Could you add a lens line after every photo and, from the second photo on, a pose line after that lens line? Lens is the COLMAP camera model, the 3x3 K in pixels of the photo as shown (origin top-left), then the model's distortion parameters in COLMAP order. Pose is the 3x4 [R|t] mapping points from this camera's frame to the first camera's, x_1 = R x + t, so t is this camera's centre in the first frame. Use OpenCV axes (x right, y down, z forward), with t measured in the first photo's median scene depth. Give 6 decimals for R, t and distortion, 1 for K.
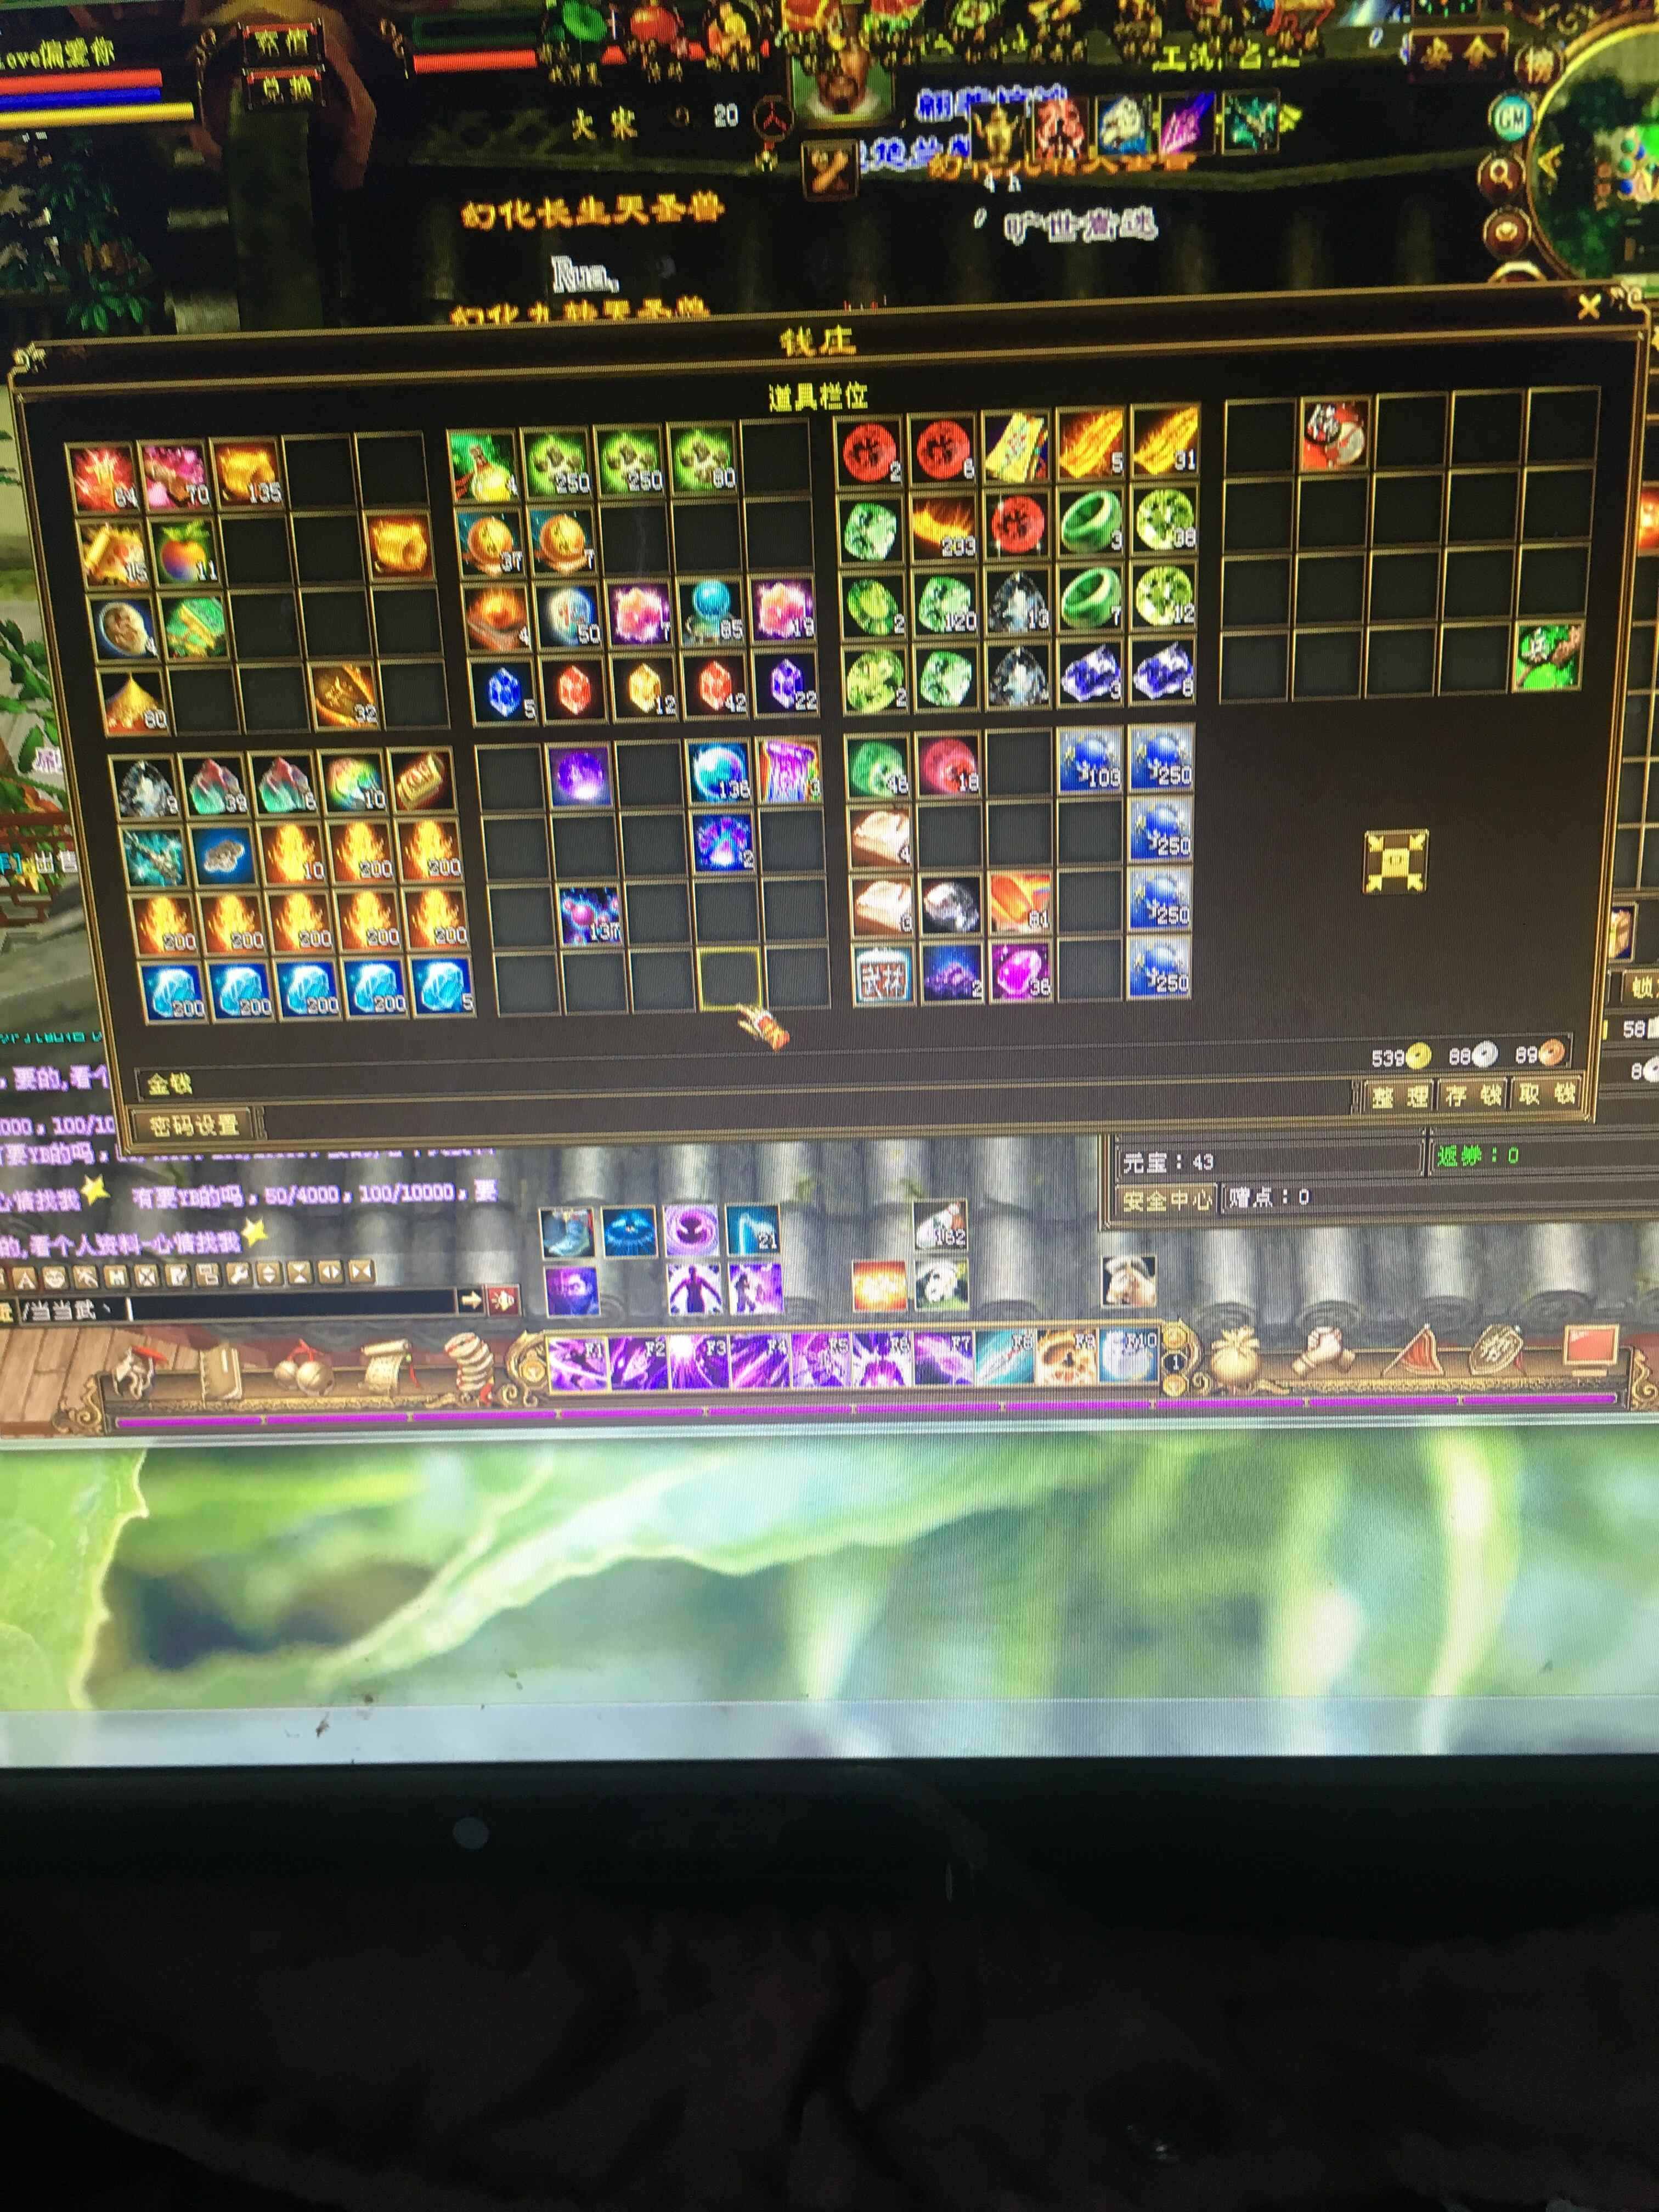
lens RADIAL K [[1950.6, 0, 847.9], [0, 1950.6, 1124.9], [0, 0, 1]] dist [0.076193, -0.147352]
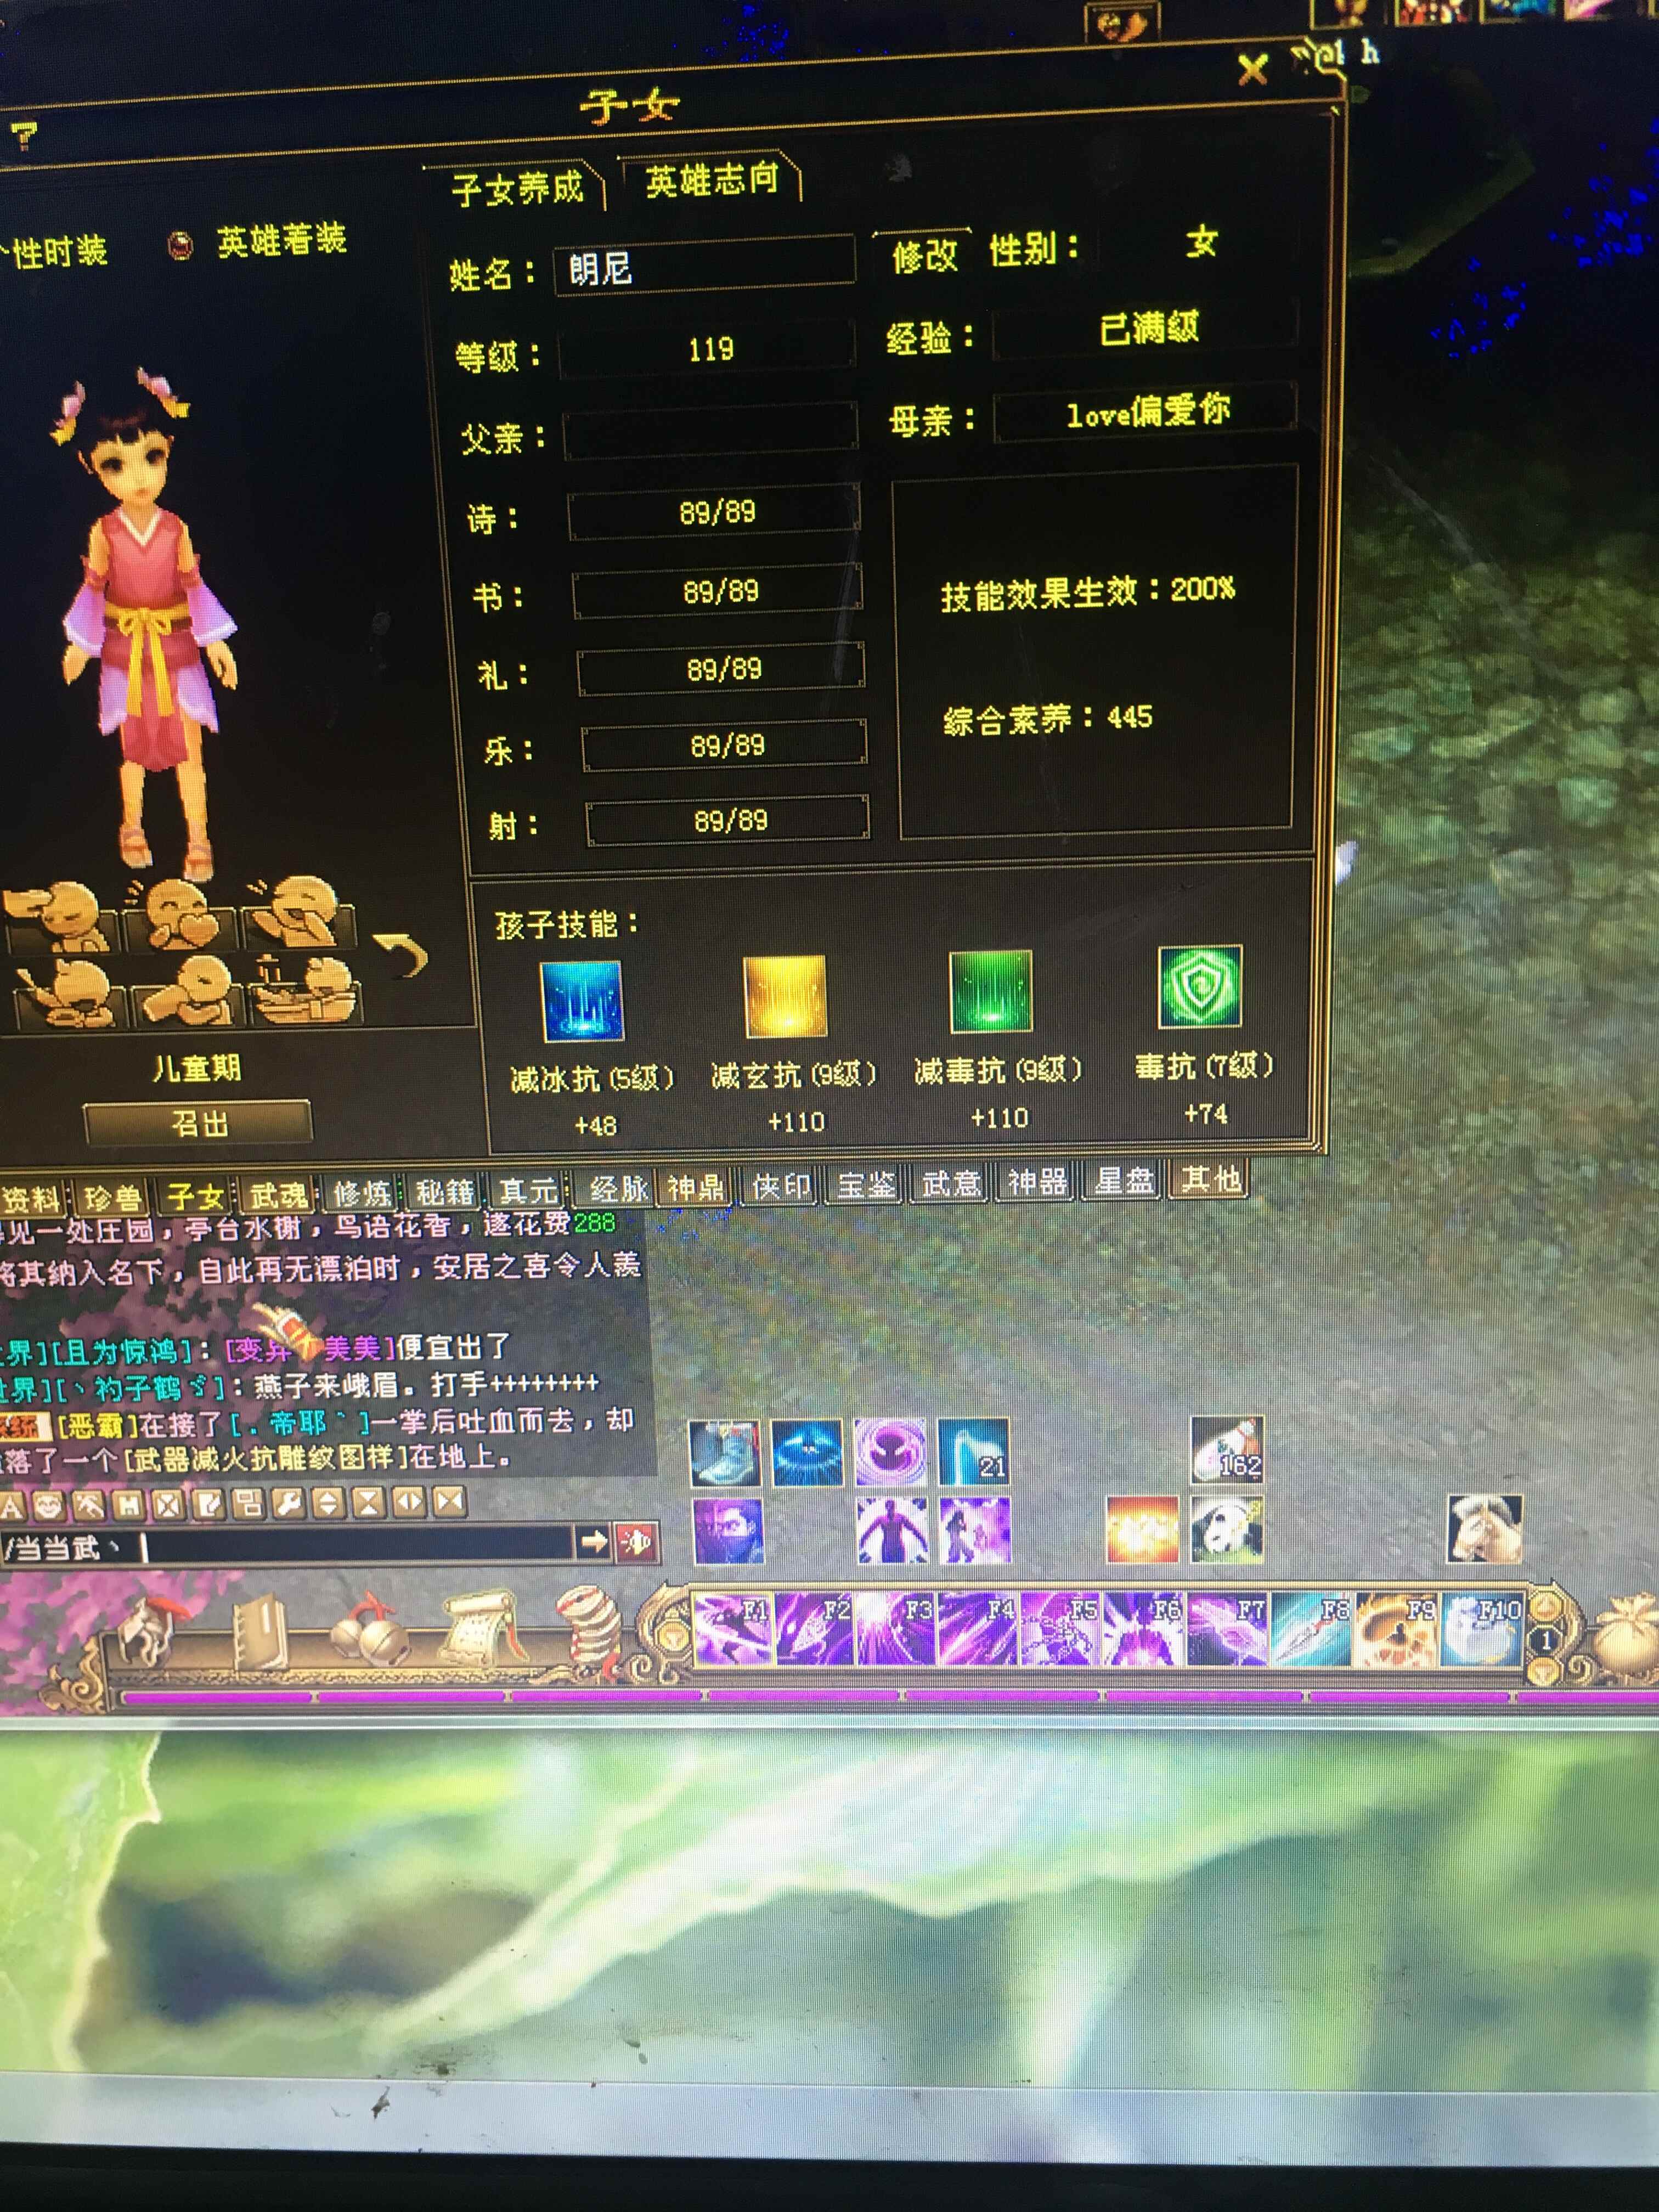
lens RADIAL K [[1950.6, 0, 838.1], [0, 1950.6, 1125.0], [0, 0, 1]] dist [0.076193, -0.147352]
pose [[0.999684, 0.006595, -0.024255, -0.081335], [-0.008320, 0.997389, -0.071739, -0.016525], [0.023718, 0.071918, 0.997129, 0.240086]]
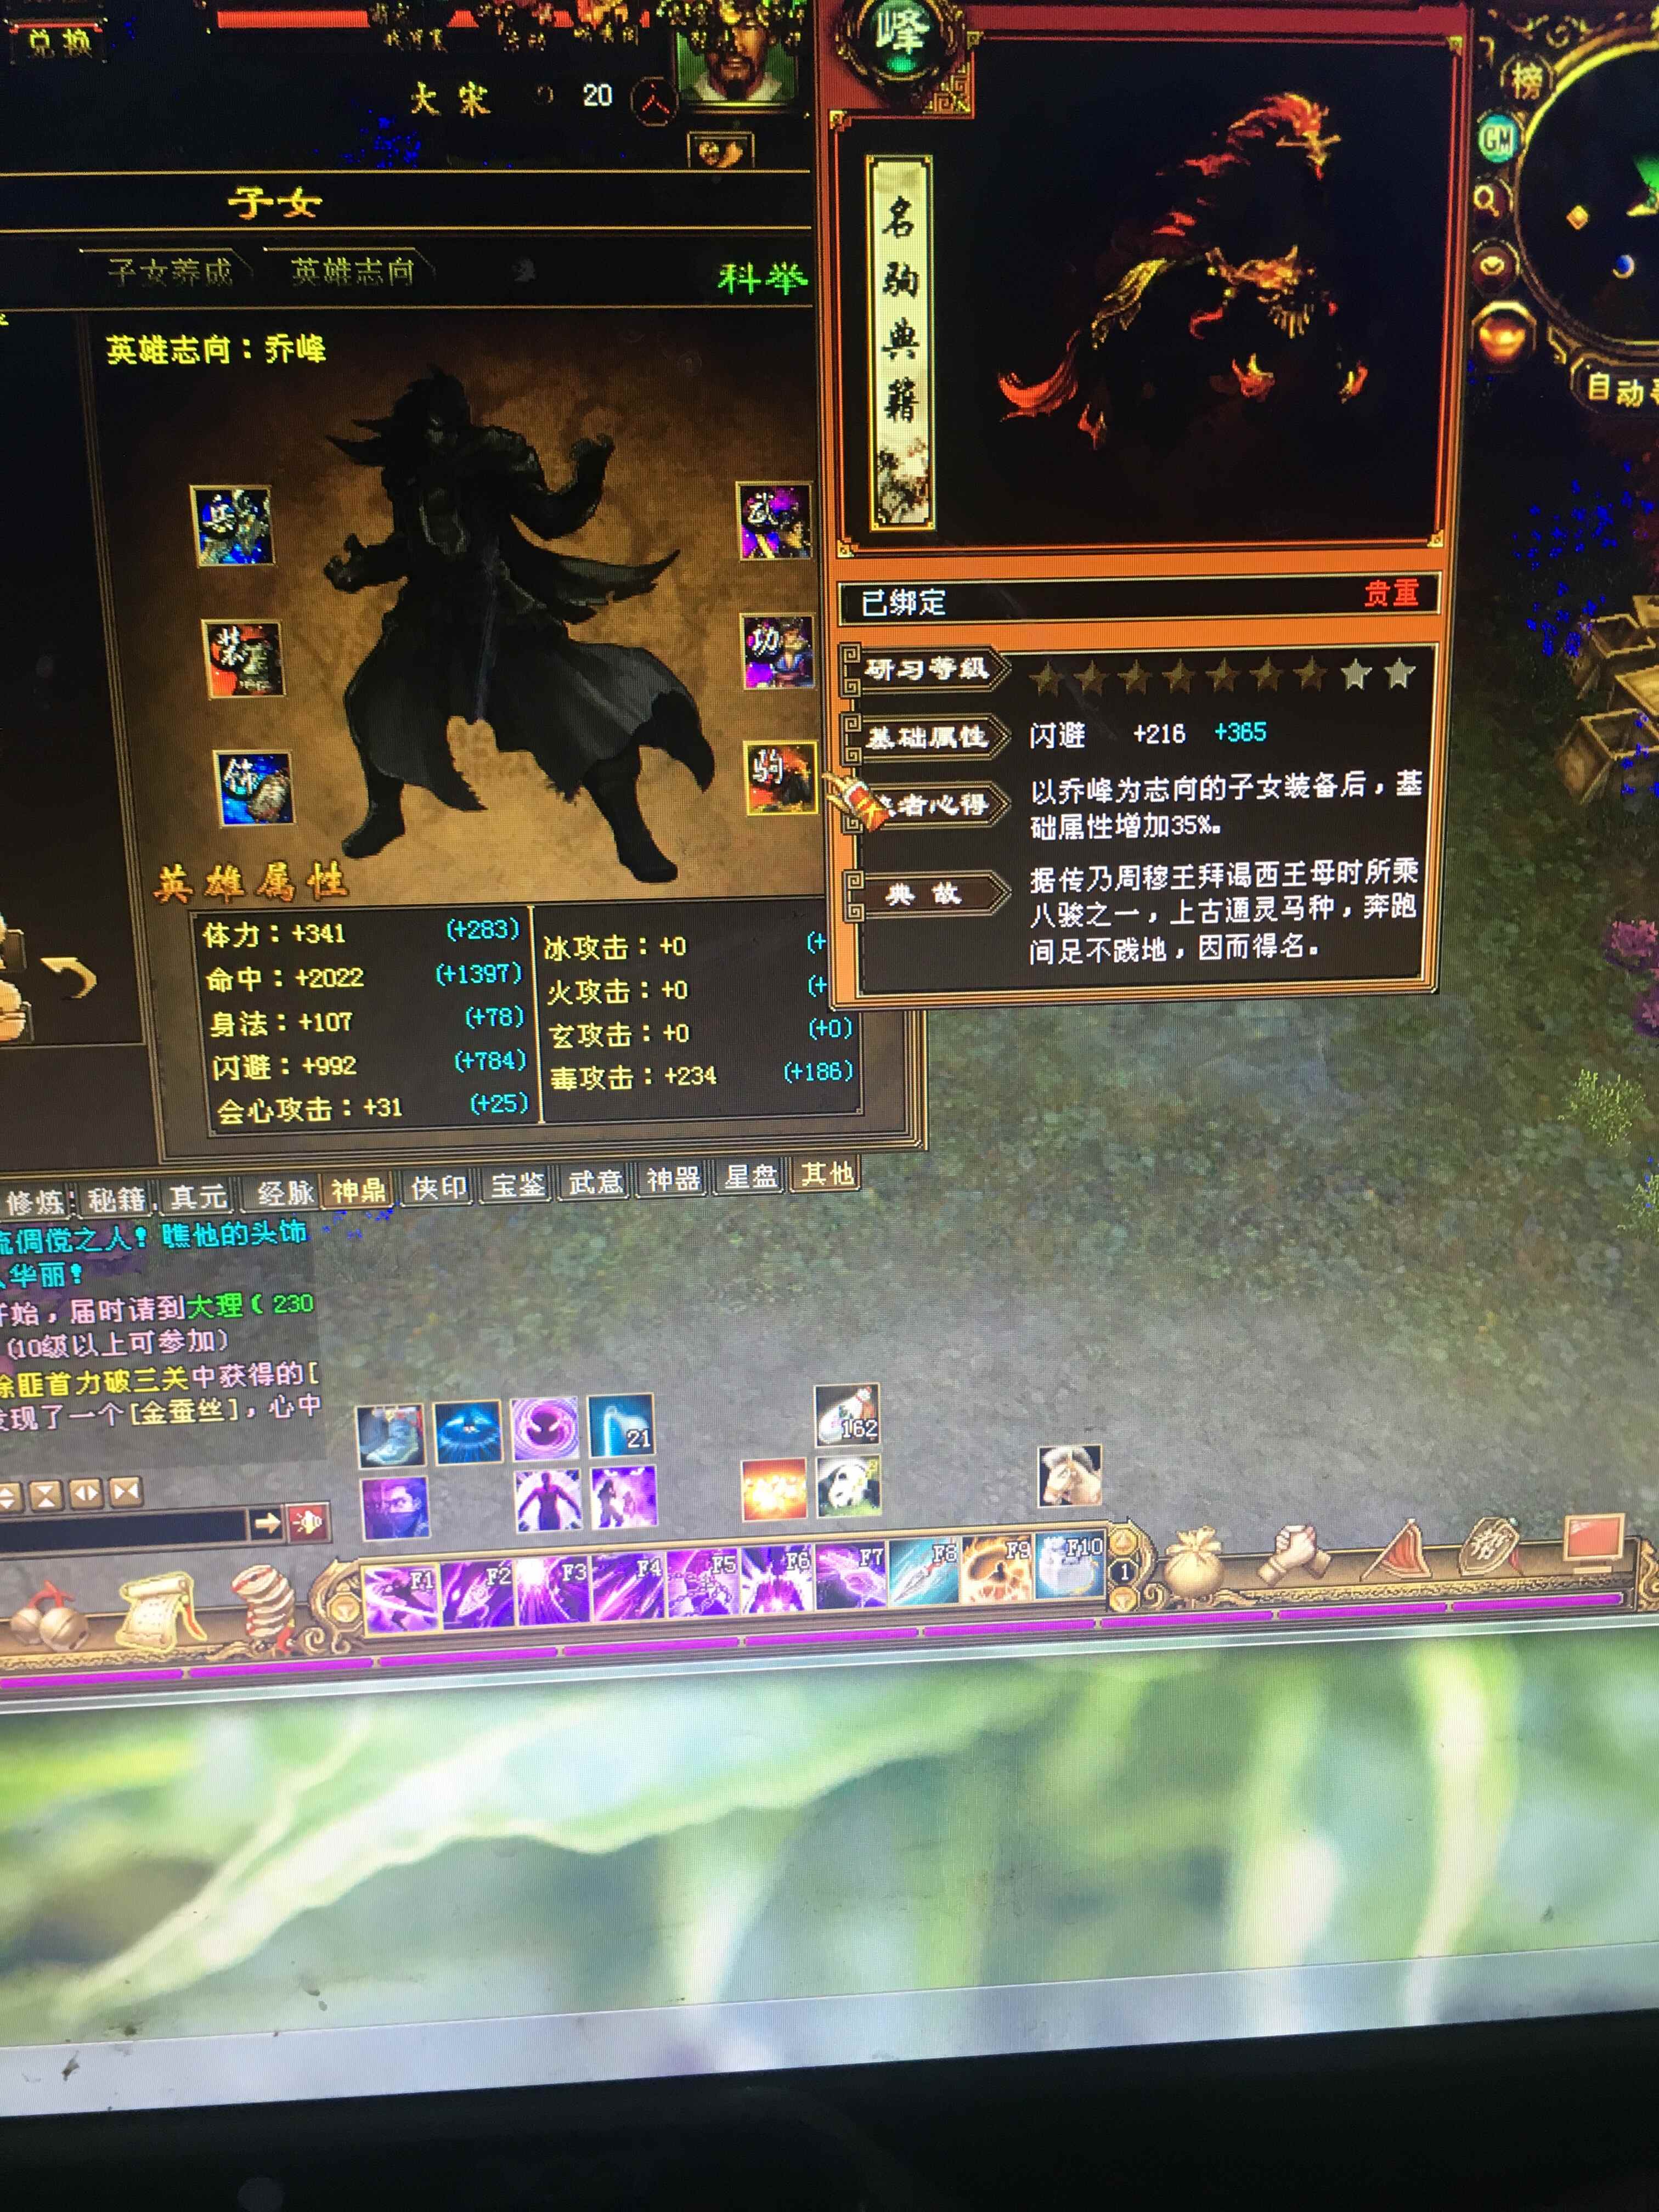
lens RADIAL K [[1950.6, 0, 820.7], [0, 1950.6, 1134.9], [0, 0, 1]] dist [0.076193, -0.147352]
pose [[0.993953, -0.008379, 0.109490, -0.053083], [0.016712, 0.997013, -0.075408, -0.004860], [-0.108531, 0.076782, 0.991123, 0.161637]]
